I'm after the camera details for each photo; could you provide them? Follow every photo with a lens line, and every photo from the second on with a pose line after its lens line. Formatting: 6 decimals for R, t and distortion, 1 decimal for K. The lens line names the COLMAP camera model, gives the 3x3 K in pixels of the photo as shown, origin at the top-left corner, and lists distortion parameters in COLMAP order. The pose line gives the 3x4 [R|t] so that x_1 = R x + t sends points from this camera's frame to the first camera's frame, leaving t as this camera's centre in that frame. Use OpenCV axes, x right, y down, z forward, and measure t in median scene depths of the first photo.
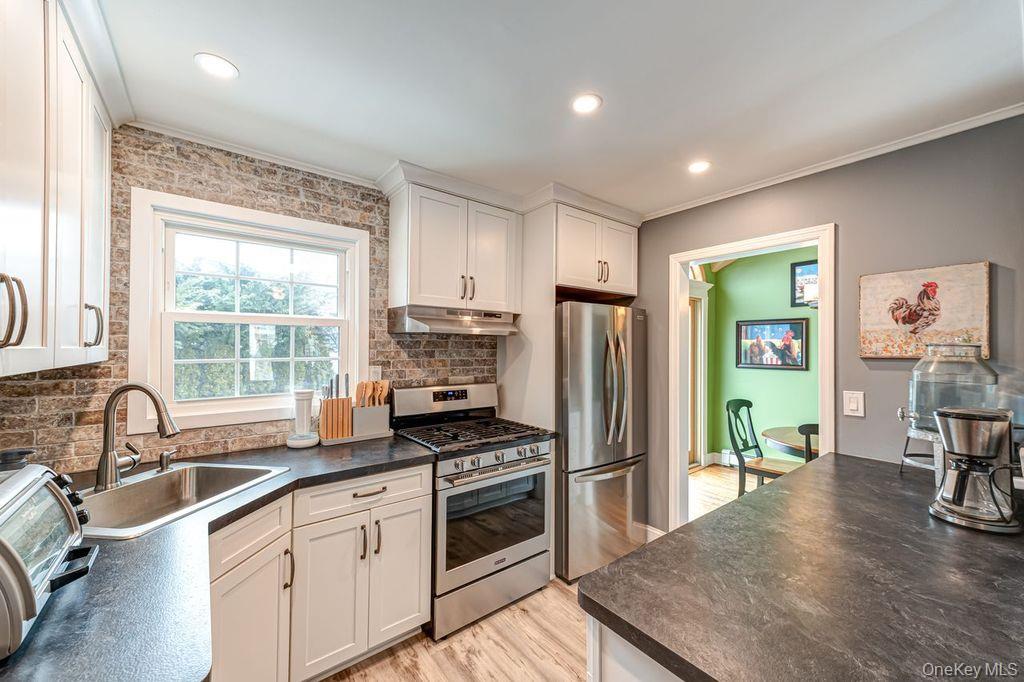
lens RADIAL K [[396.6, 0, 513.0], [0, 396.6, 343.3], [0, 0, 1]] dist [0.011192, -0.000095]
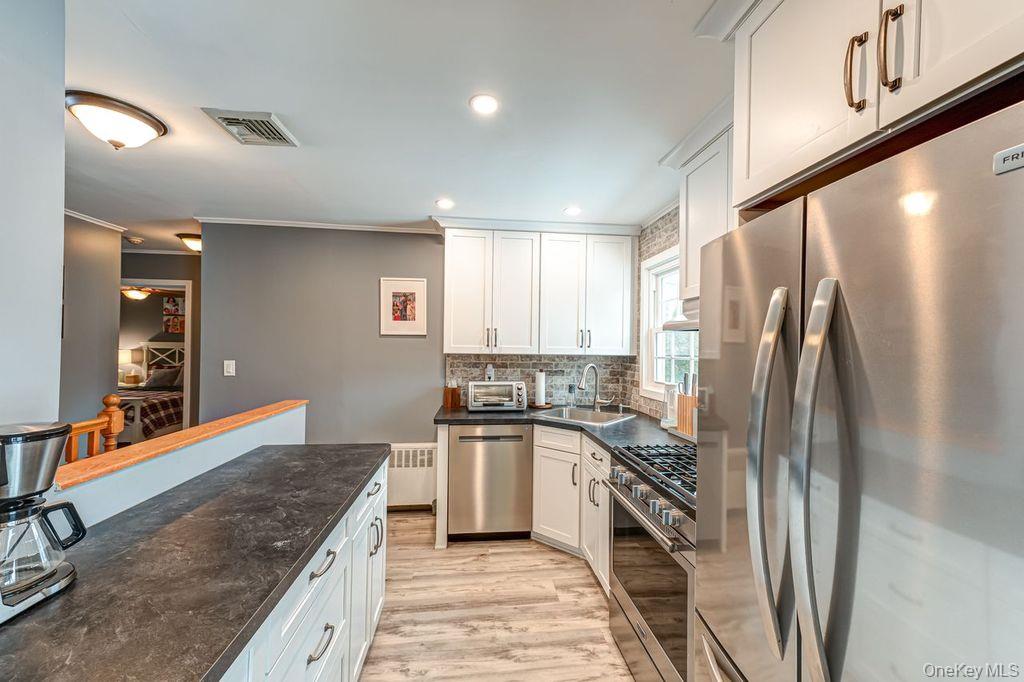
lens RADIAL K [[396.6, 0, 515.5], [0, 396.6, 344.1], [0, 0, 1]] dist [0.011192, -0.000095]
pose [[-0.520227, -0.014123, -0.853911, 0.722135], [-0.005251, 0.999897, -0.013338, 0.014231], [0.854012, -0.002455, -0.520248, 1.151597]]
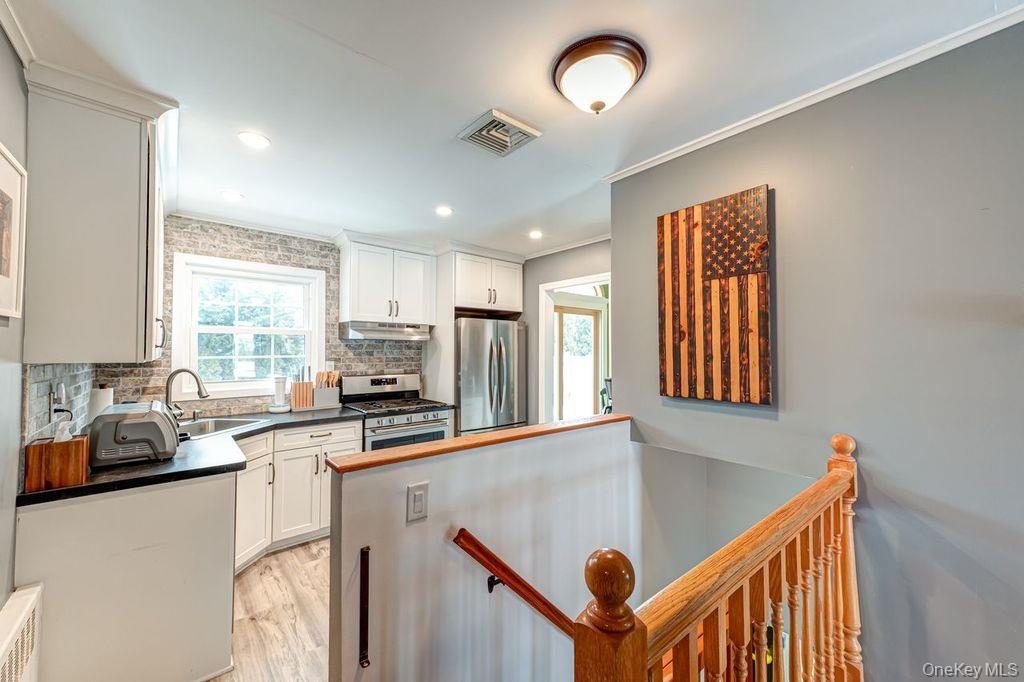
lens RADIAL K [[396.6, 0, 514.5], [0, 396.6, 342.8], [0, 0, 1]] dist [0.011192, -0.000095]
pose [[0.998826, -0.004159, 0.048262, 0.294517], [0.004659, 0.999937, -0.010246, 0.006751], [-0.048216, 0.010459, 0.998782, -0.563003]]
